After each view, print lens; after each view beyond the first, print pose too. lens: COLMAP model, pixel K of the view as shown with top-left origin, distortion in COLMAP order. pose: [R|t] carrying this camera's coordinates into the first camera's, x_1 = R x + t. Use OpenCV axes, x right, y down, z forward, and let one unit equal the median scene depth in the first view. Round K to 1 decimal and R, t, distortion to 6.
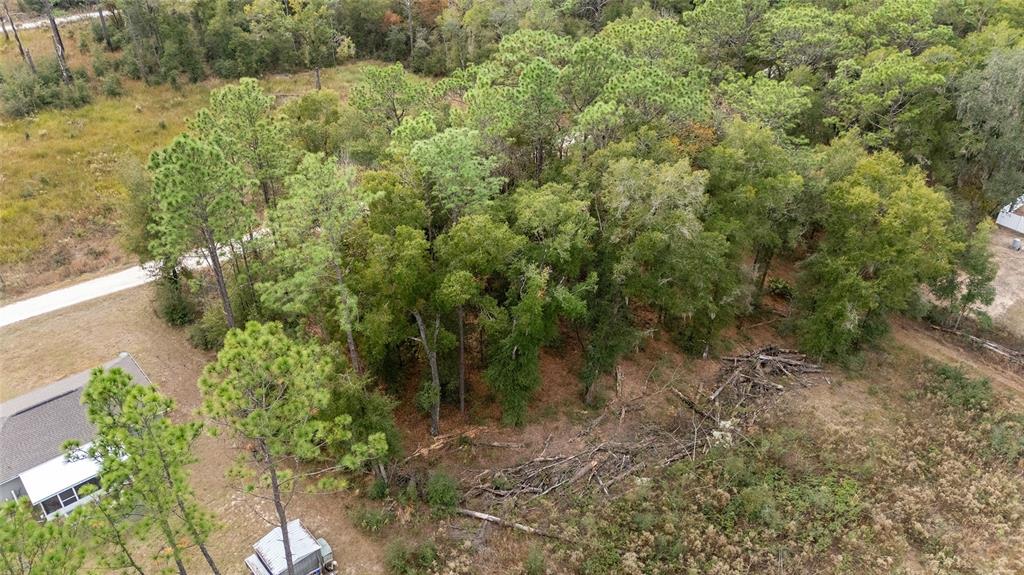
lens RADIAL K [[766.6, 0, 512.0], [0, 766.6, 287.5], [0, 0, 1]] dist [0.020609, -0.005702]
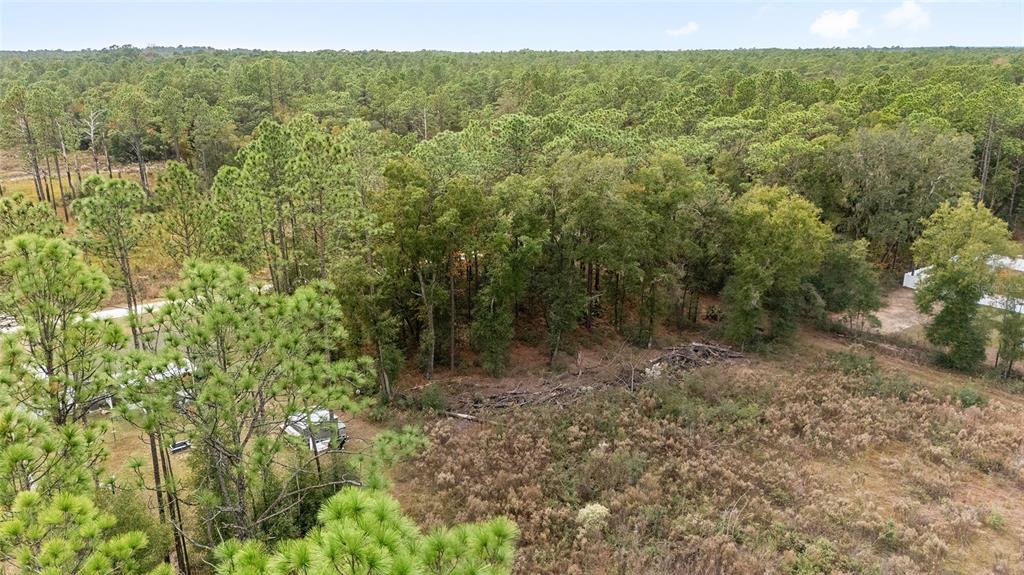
lens RADIAL K [[766.6, 0, 512.0], [0, 766.6, 287.5], [0, 0, 1]] dist [0.020609, -0.005702]
pose [[0.999909, 0.002900, -0.013161, 0.046506], [-0.006384, 0.961970, -0.273080, 0.351287], [0.011868, 0.273139, 0.961901, -0.230835]]
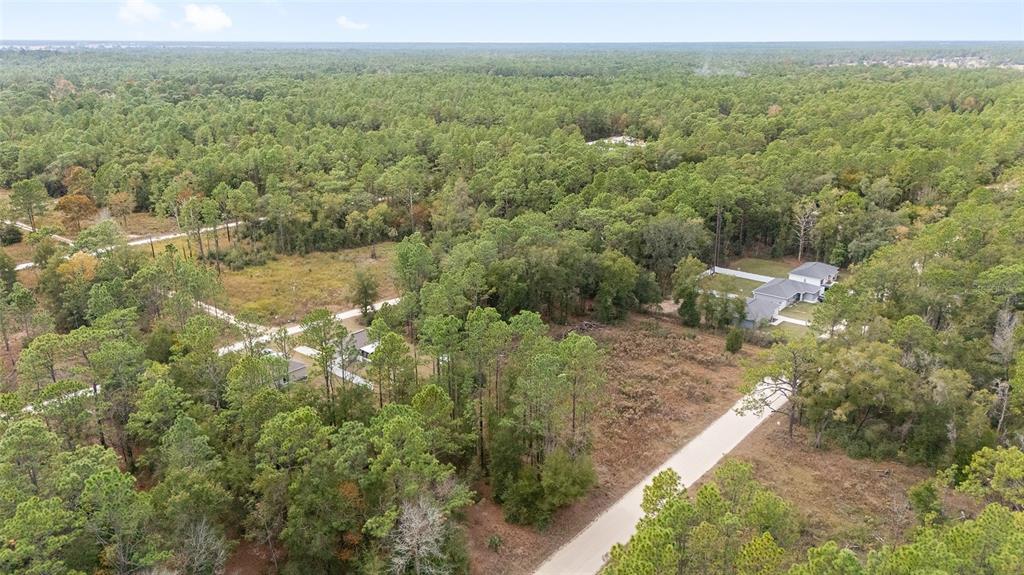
lens RADIAL K [[766.6, 0, 512.0], [0, 766.6, 287.5], [0, 0, 1]] dist [0.020609, -0.005702]
pose [[0.986020, -0.048138, 0.159521, -0.397006], [0.088119, 0.963177, -0.254019, 0.678863], [-0.141419, 0.264525, 0.953954, -1.743182]]
